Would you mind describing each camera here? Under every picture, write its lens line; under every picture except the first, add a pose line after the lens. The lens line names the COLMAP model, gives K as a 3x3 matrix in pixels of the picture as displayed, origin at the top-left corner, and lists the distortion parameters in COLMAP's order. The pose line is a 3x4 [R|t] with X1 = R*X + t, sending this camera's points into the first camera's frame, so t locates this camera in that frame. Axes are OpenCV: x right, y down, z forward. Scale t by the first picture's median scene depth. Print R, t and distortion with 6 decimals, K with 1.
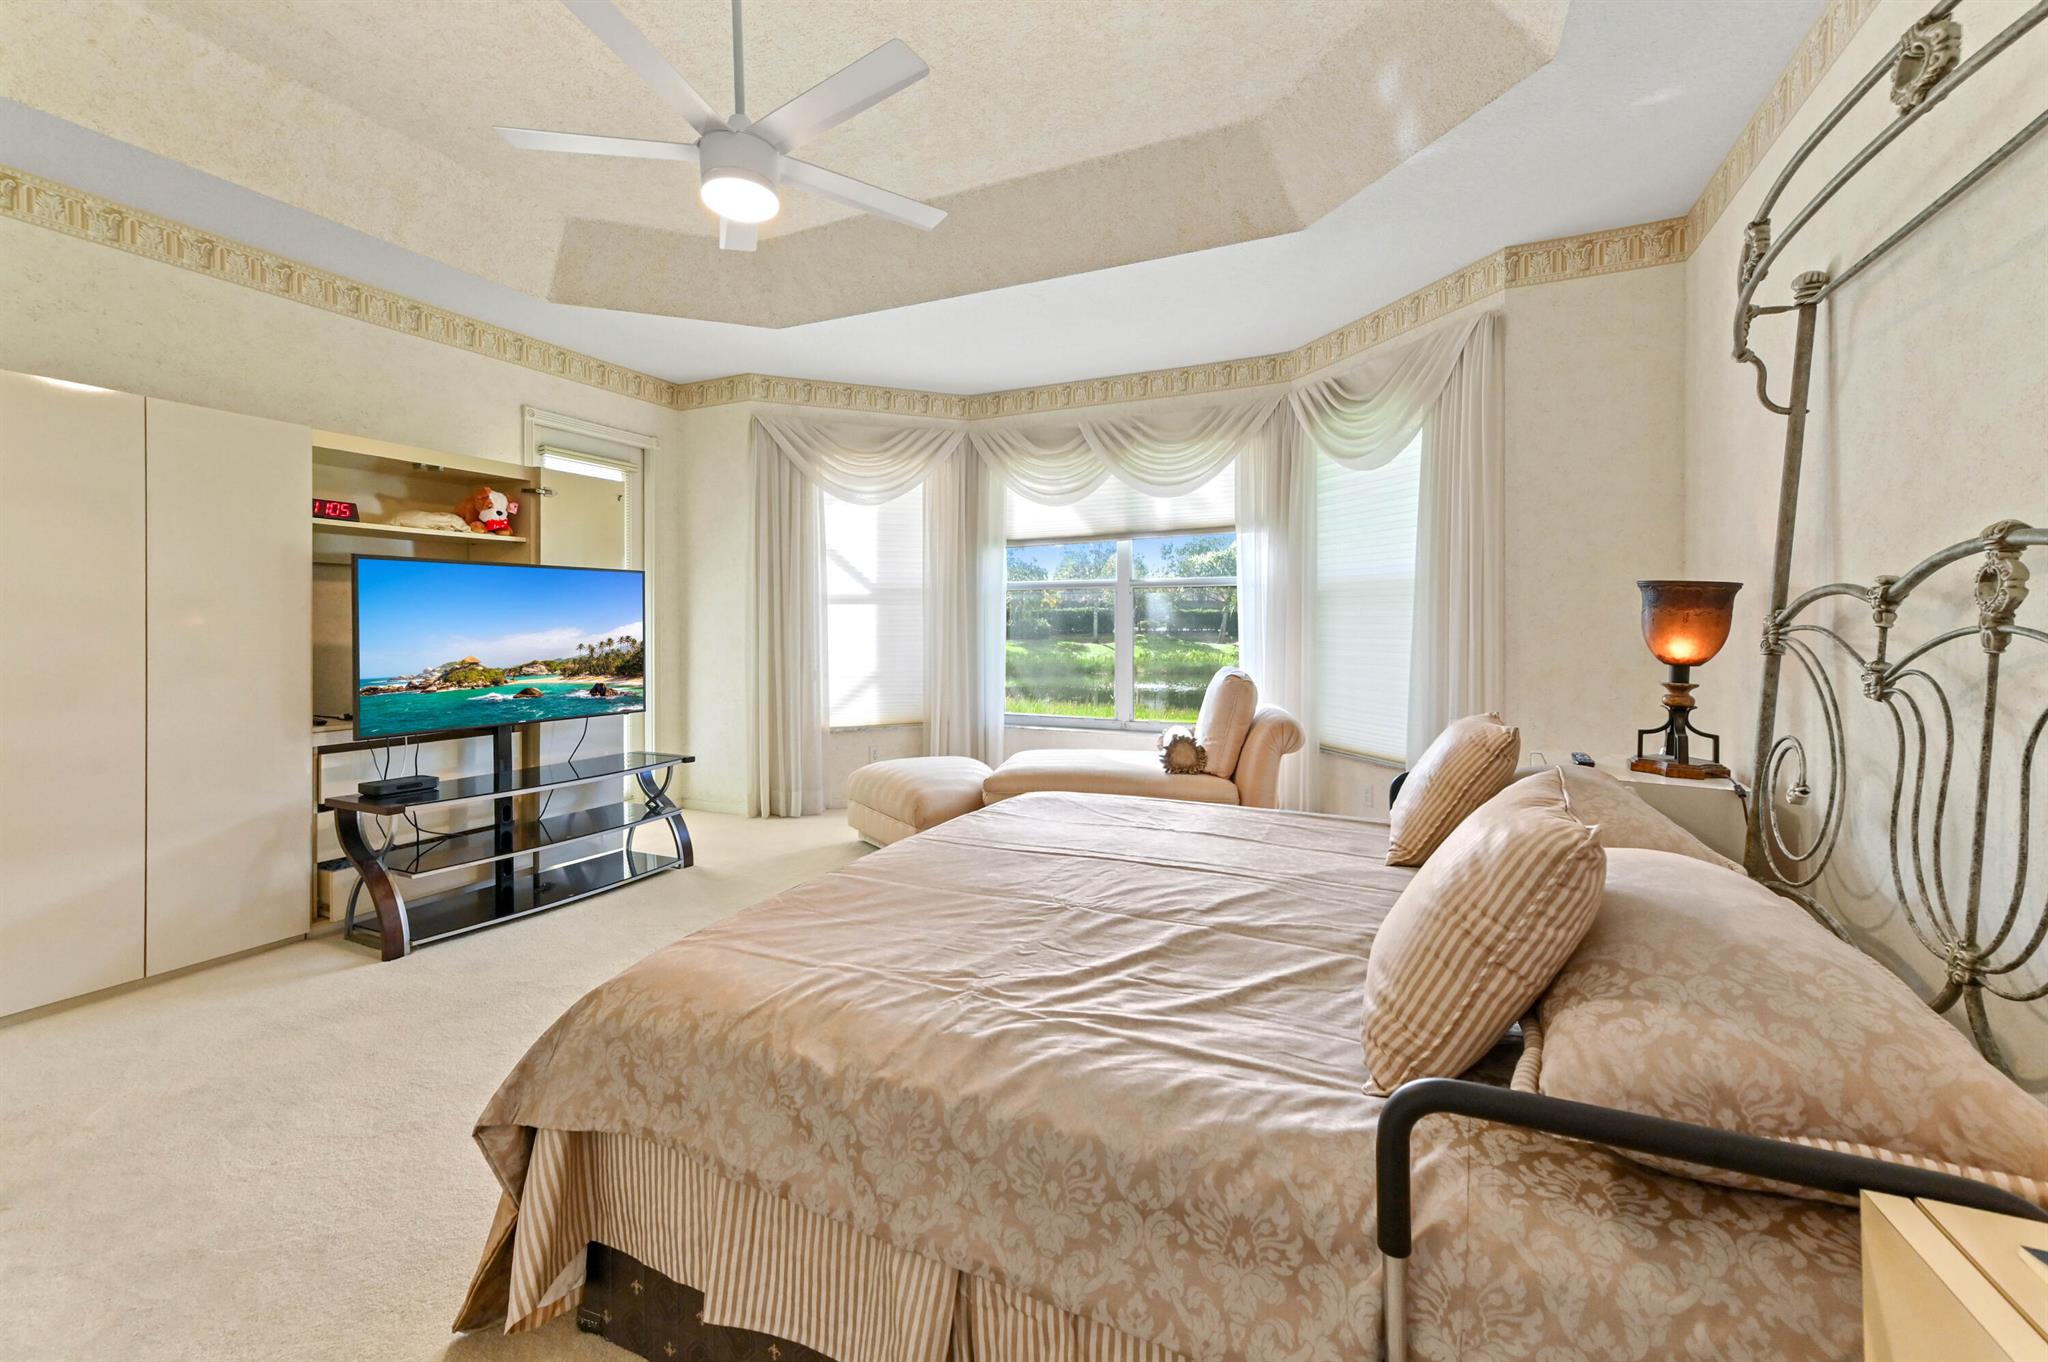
lens RADIAL K [[840.4, 0, 1024.5], [0, 840.4, 613.1], [0, 0, 1]] dist [0.013588, -0.000124]
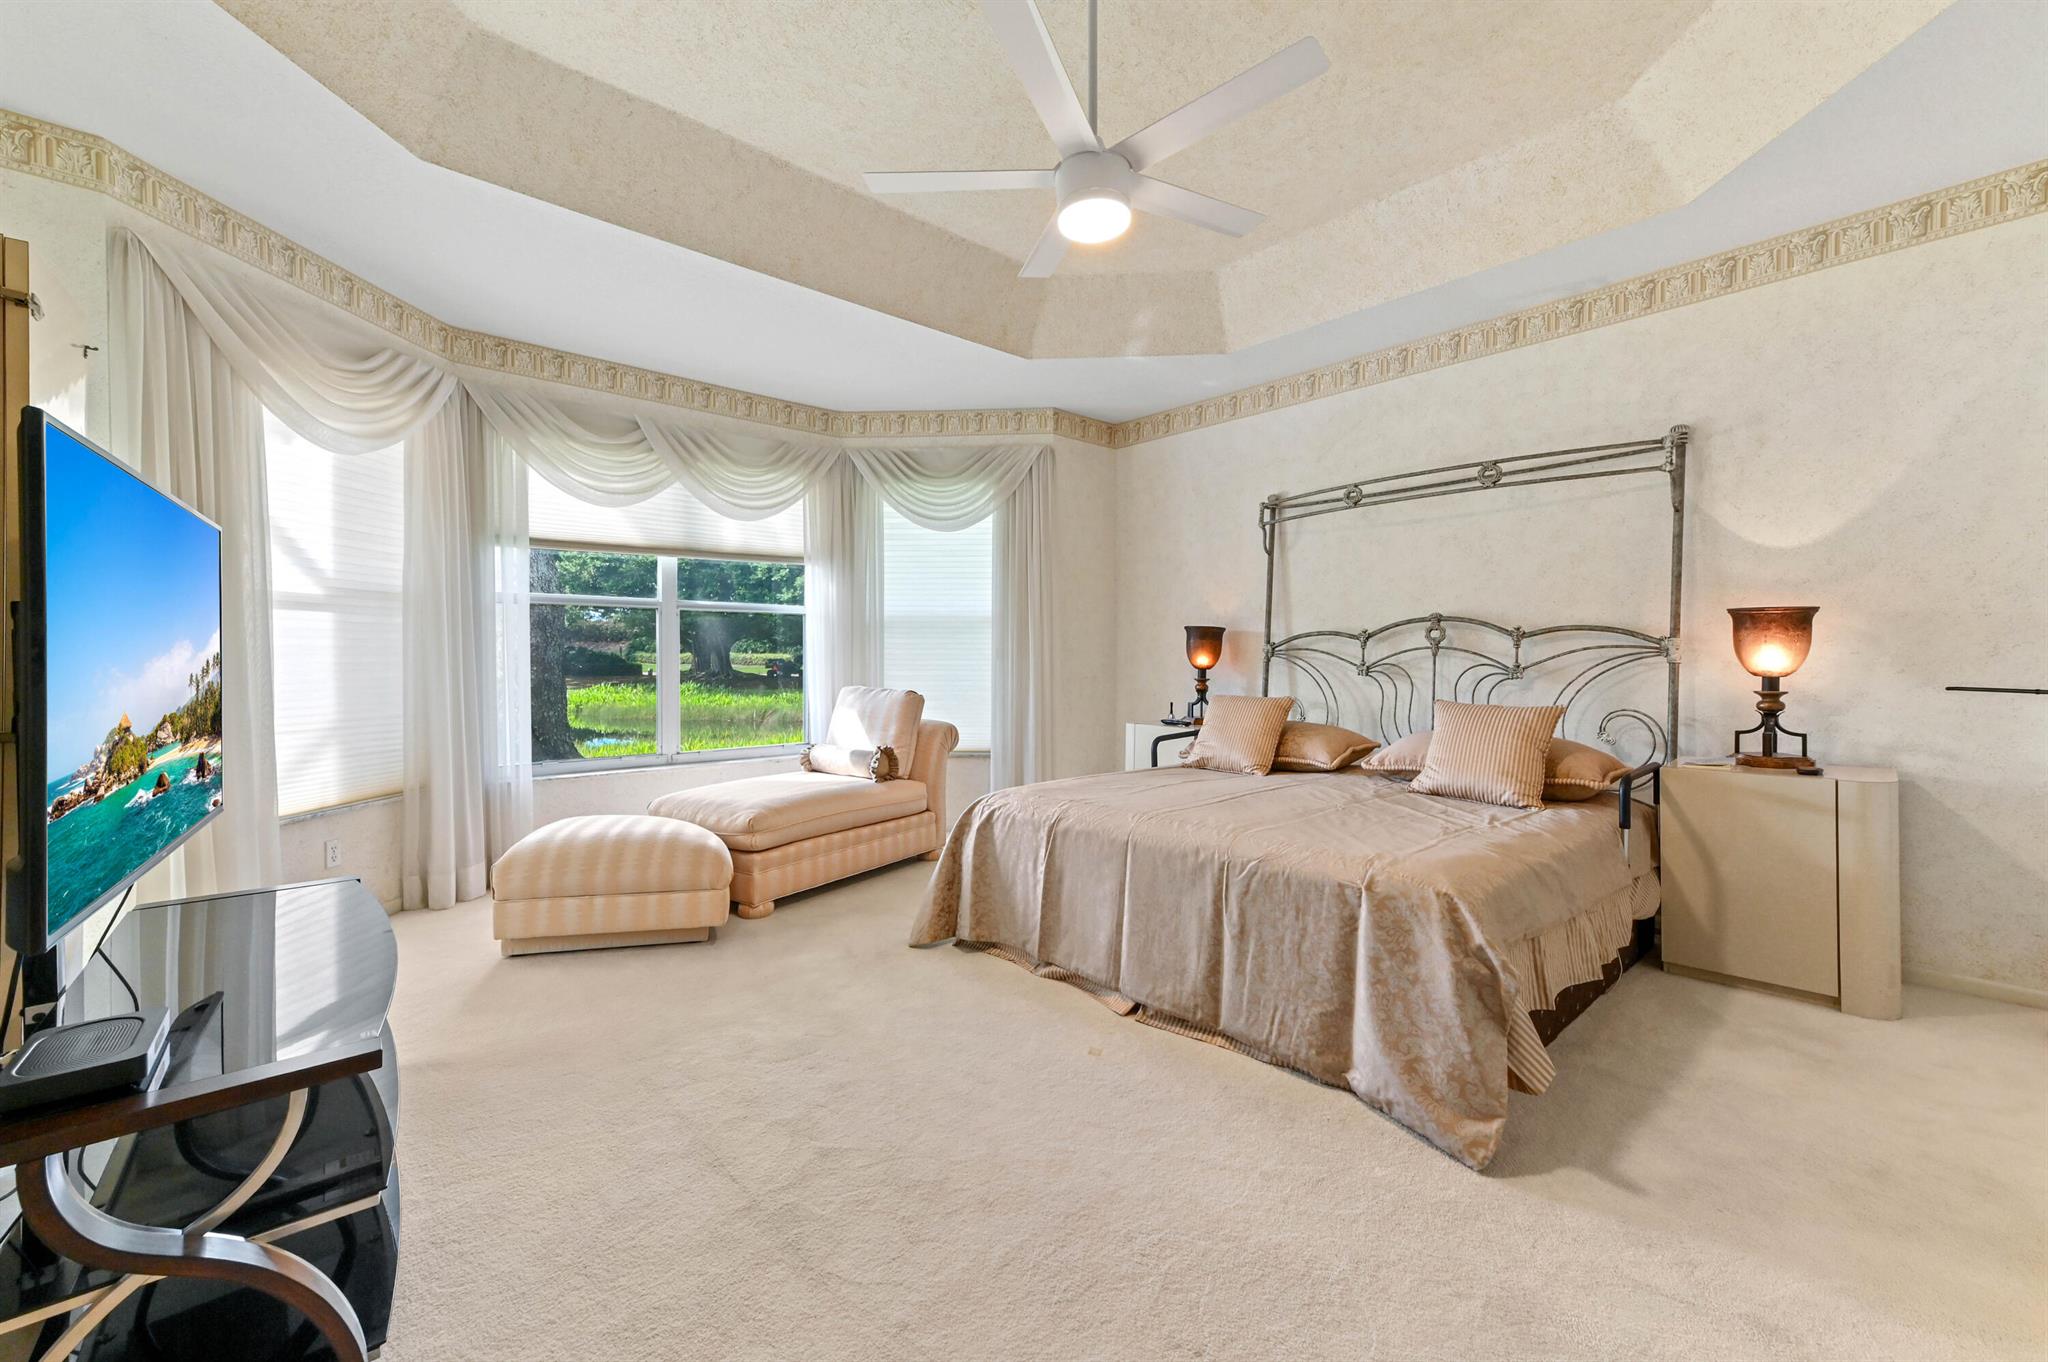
lens RADIAL K [[815.7, 0, 1027.0], [0, 815.7, 647.3], [0, 0, 1]] dist [0.014069, 0.000011]
pose [[0.401291, 0.011383, 0.915880, -0.820081], [-0.011955, 0.999903, -0.007189, 0.021228], [-0.915873, -0.008064, 0.401388, 0.436535]]
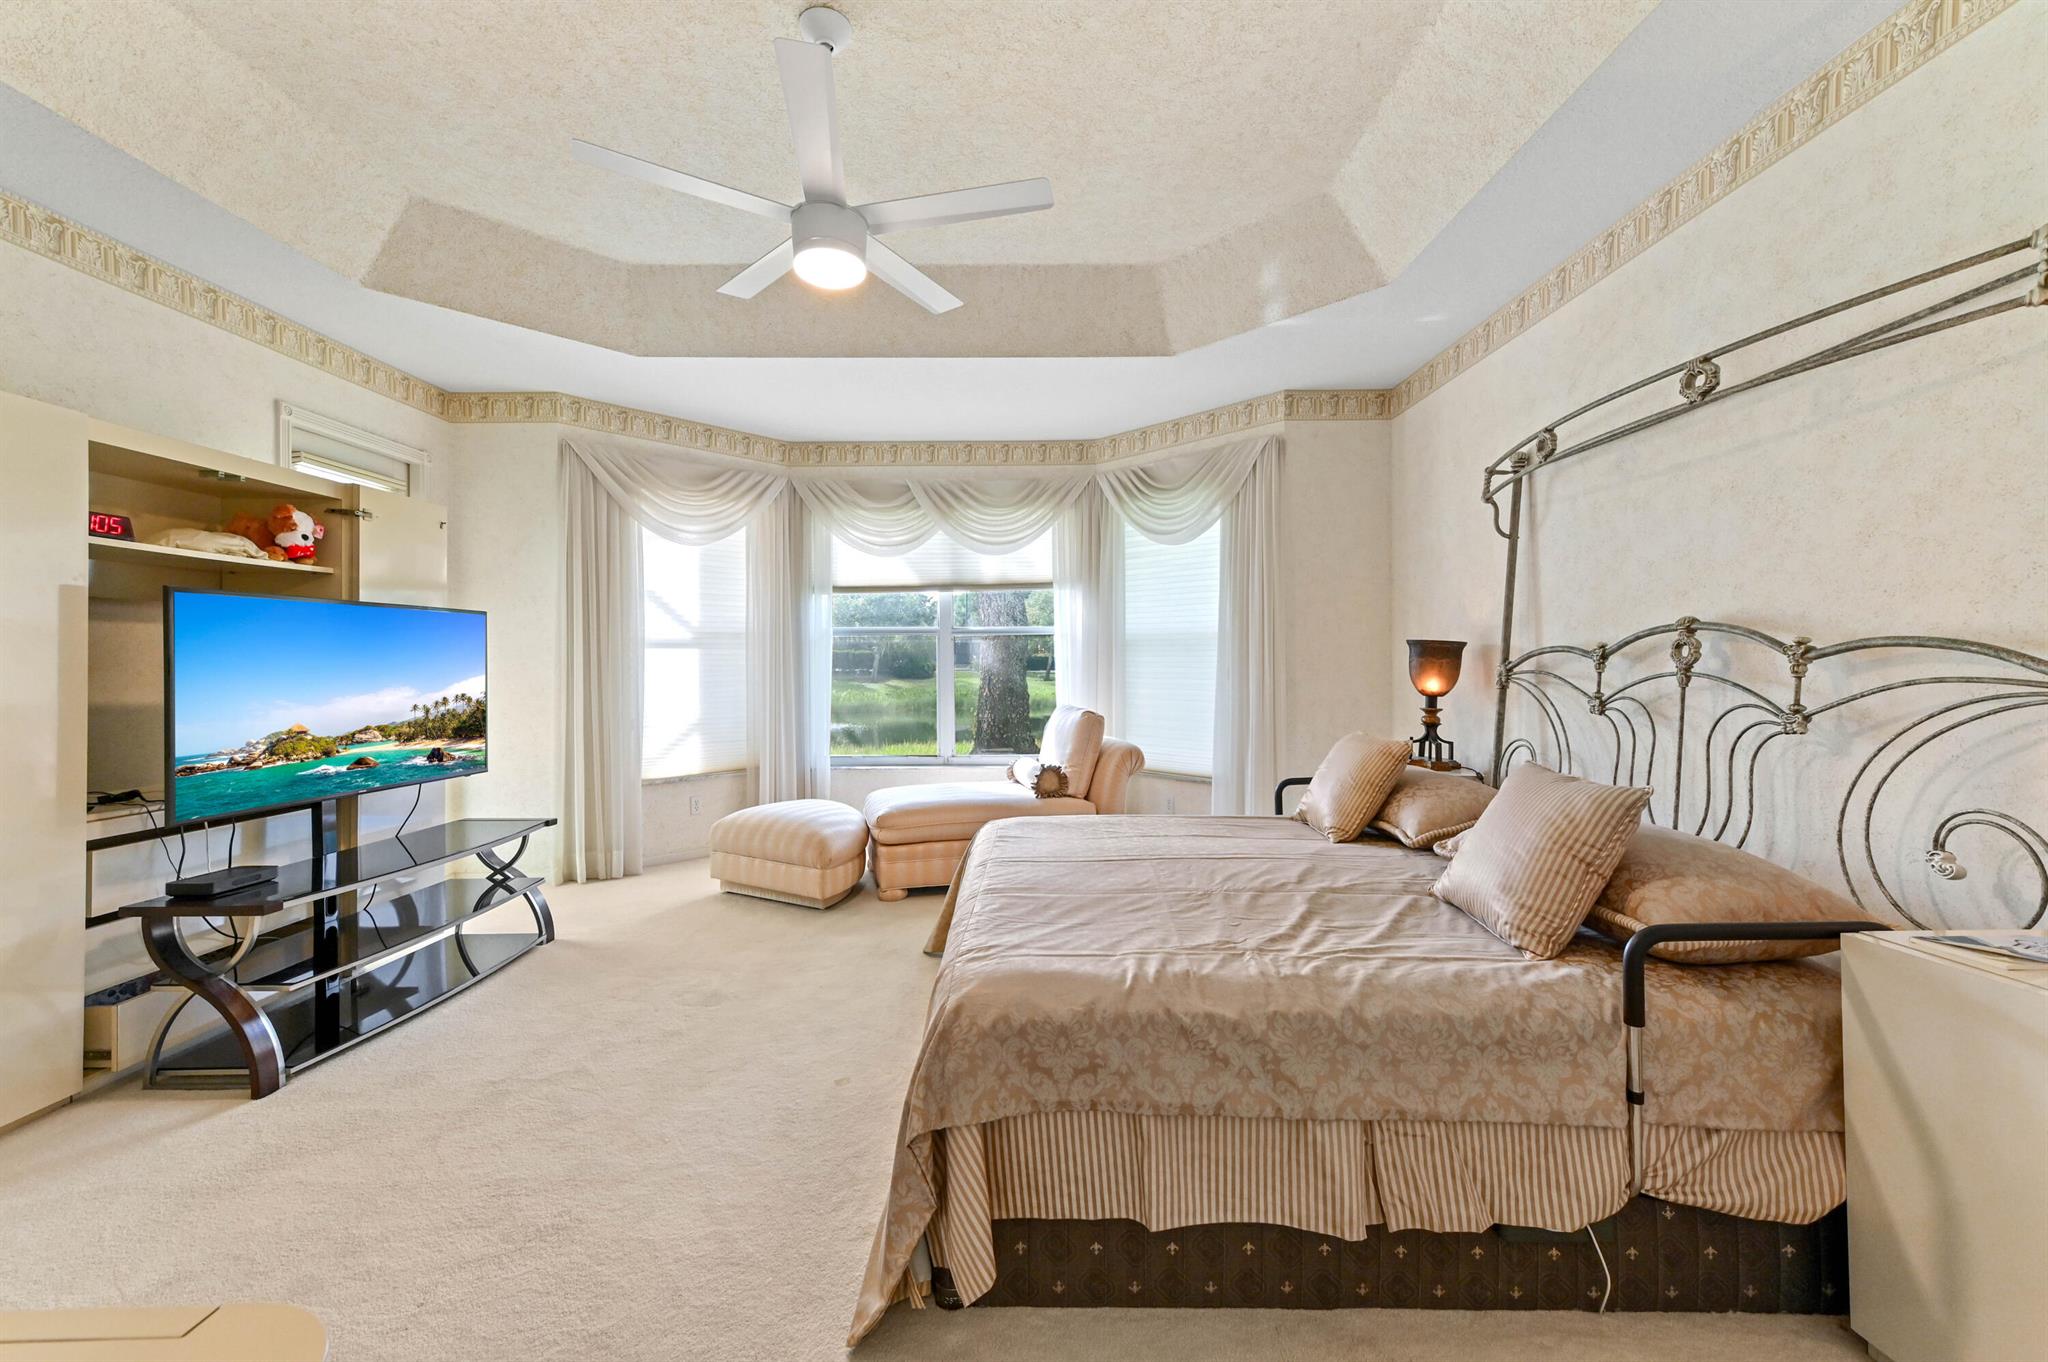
lens RADIAL K [[815.7, 0, 1027.0], [0, 815.7, 647.3], [0, 0, 1]] dist [0.014069, 0.000011]
pose [[0.907354, 0.005335, 0.420333, -0.352704], [-0.002273, 0.999967, -0.007785, -0.008559], [-0.420361, 0.006109, 0.907337, -0.012370]]
